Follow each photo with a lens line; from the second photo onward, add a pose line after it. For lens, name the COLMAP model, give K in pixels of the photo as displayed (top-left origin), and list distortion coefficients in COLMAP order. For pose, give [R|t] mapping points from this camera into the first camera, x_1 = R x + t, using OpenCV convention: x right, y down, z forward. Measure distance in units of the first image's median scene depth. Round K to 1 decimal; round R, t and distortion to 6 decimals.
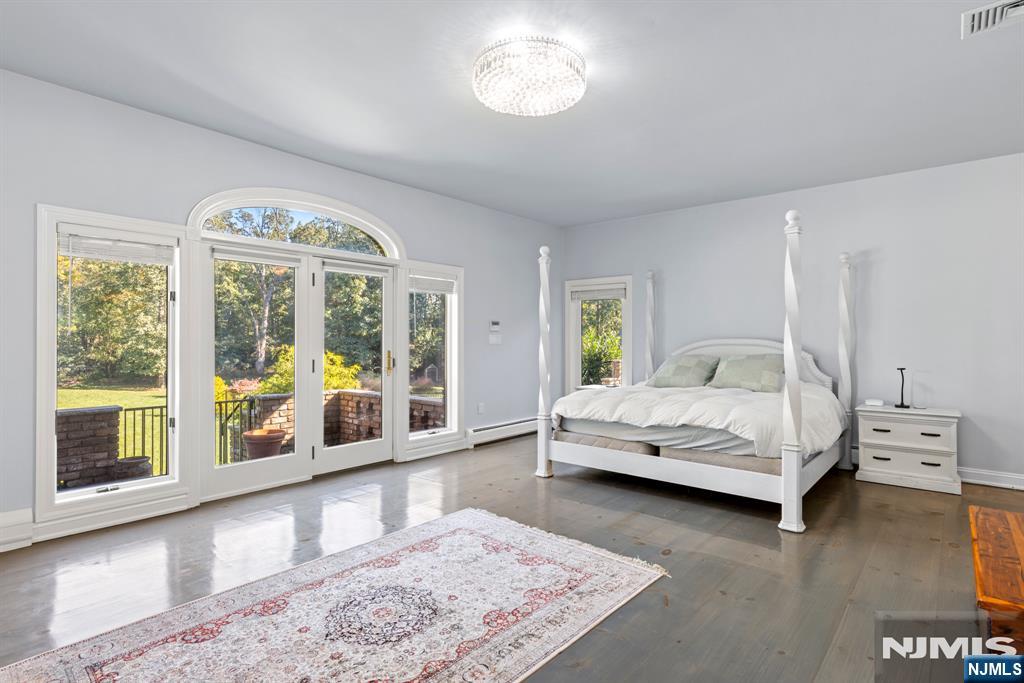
lens RADIAL K [[514.4, 0, 512.0], [0, 514.4, 341.5], [0, 0, 1]] dist [0.000112, -0.000054]
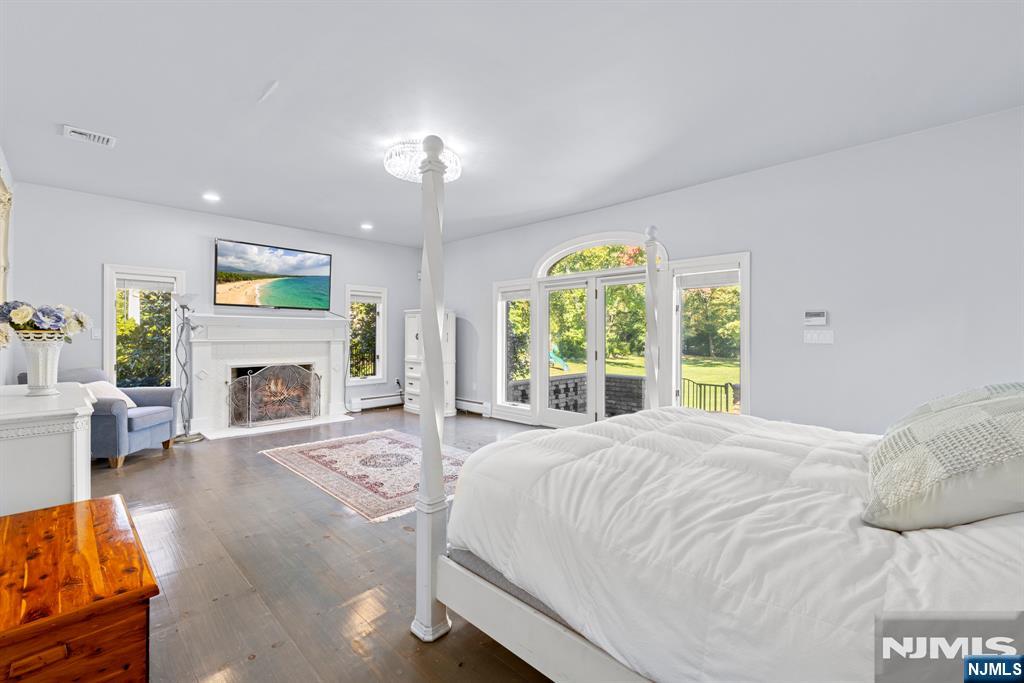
lens RADIAL K [[428.3, 0, 512.0], [0, 428.3, 341.5], [0, 0, 1]] dist [-0.000691, -0.000022]
pose [[-0.049545, 0.013477, -0.998681, 1.127435], [-0.004264, 0.999897, 0.013705, -0.008207], [0.998763, 0.004937, -0.049483, 1.182498]]
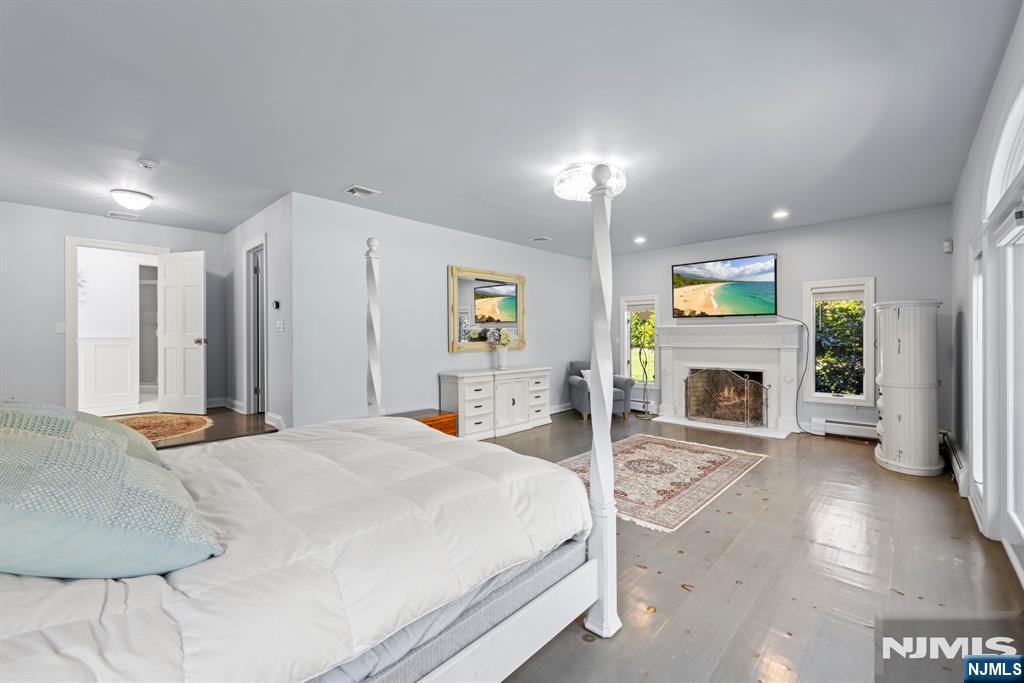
lens RADIAL K [[428.3, 0, 512.0], [0, 428.3, 341.5], [0, 0, 1]] dist [-0.000691, -0.000022]
pose [[-0.999162, 0.007752, 0.040202, 0.201632], [0.008224, 0.999899, 0.011591, -0.038124], [-0.040108, 0.011912, -0.999124, 2.112836]]
